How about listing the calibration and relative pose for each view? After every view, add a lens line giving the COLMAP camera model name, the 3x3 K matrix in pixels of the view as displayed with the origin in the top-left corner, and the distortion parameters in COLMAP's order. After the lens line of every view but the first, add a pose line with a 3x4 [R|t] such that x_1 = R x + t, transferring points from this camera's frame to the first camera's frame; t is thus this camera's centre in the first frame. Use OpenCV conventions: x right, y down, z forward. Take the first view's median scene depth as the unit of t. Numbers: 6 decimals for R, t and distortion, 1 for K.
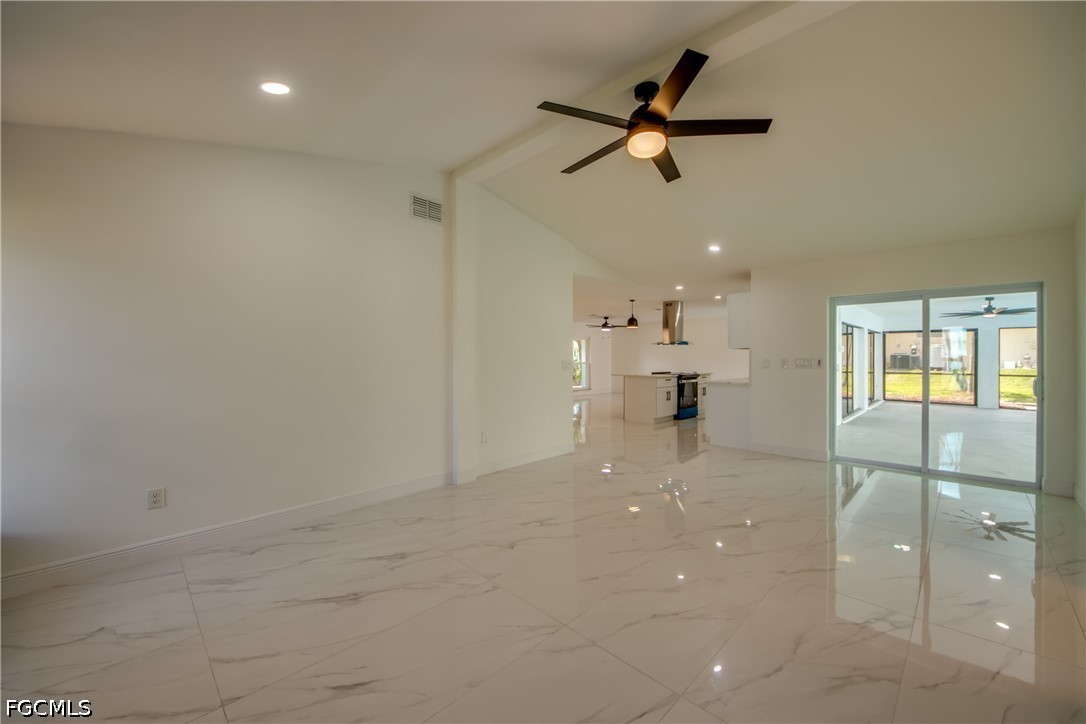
lens RADIAL K [[389.9, 0, 614.6], [0, 389.9, 358.3], [0, 0, 1]] dist [0.031016, -0.012067]
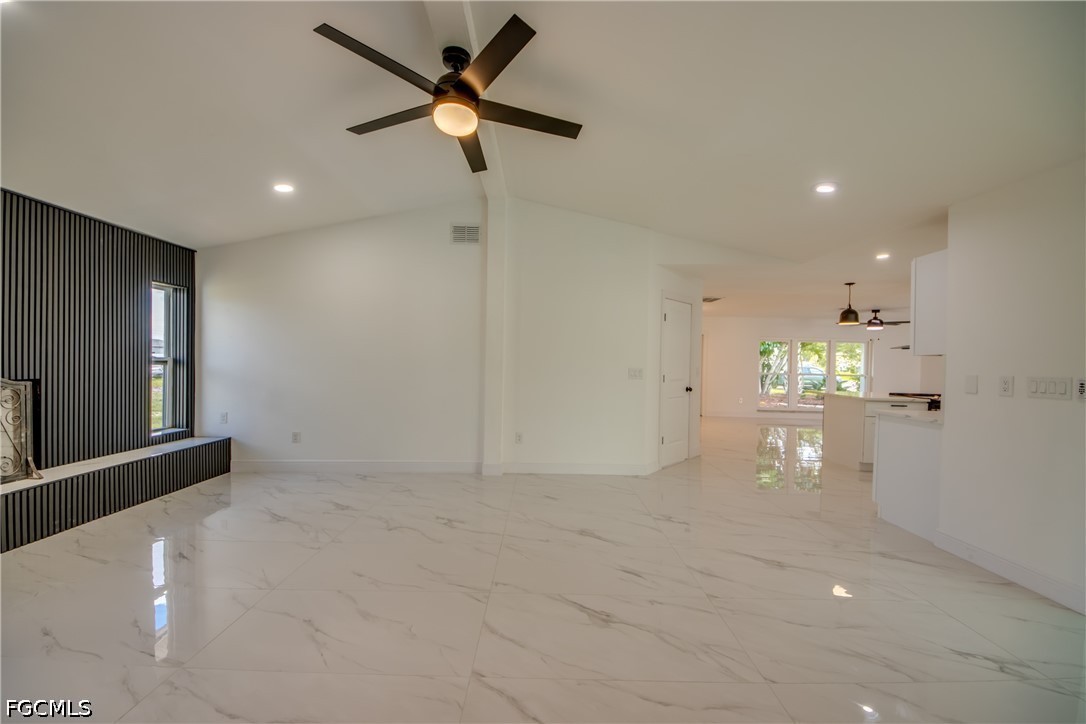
lens RADIAL K [[422.8, 0, 575.6], [0, 422.8, 365.7], [0, 0, 1]] dist [0.044118, -0.025938]
pose [[0.681486, 0.023390, -0.731458, 0.708154], [-0.023613, 0.999671, 0.009968, -0.008145], [0.731450, 0.010479, 0.681814, 0.396225]]
